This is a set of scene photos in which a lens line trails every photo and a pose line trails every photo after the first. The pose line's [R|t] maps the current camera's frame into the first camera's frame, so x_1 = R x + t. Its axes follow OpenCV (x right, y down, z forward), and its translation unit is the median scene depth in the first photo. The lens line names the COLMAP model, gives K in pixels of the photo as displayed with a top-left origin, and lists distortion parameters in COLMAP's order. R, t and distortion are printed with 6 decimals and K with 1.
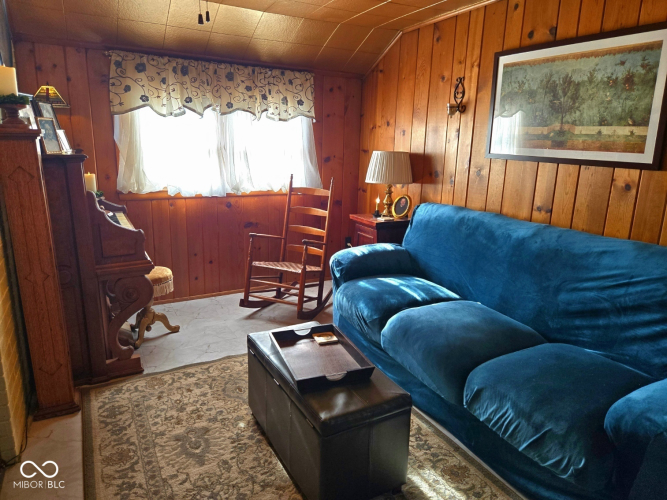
lens RADIAL K [[443.8, 0, 331.2], [0, 443.8, 246.9], [0, 0, 1]] dist [0.004504, -0.029511]
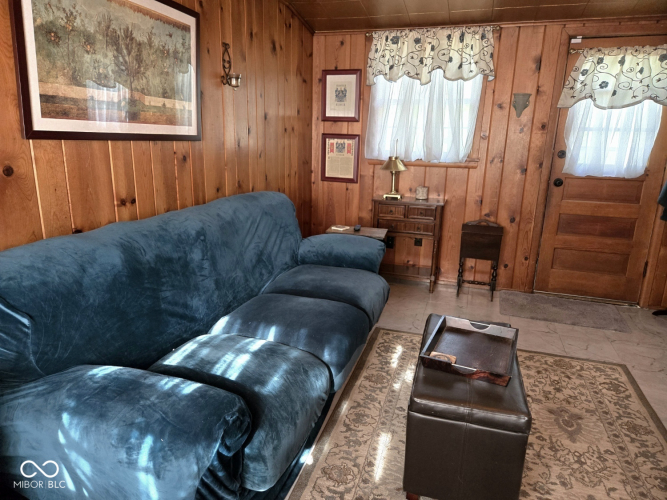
lens RADIAL K [[443.8, 0, 331.0], [0, 443.8, 253.6], [0, 0, 1]] dist [0.004504, -0.029511]
pose [[-0.692064, -0.211379, 0.690193, -0.359112], [0.140055, 0.898671, 0.415662, -0.310638], [-0.708119, 0.384330, -0.592333, 1.401453]]
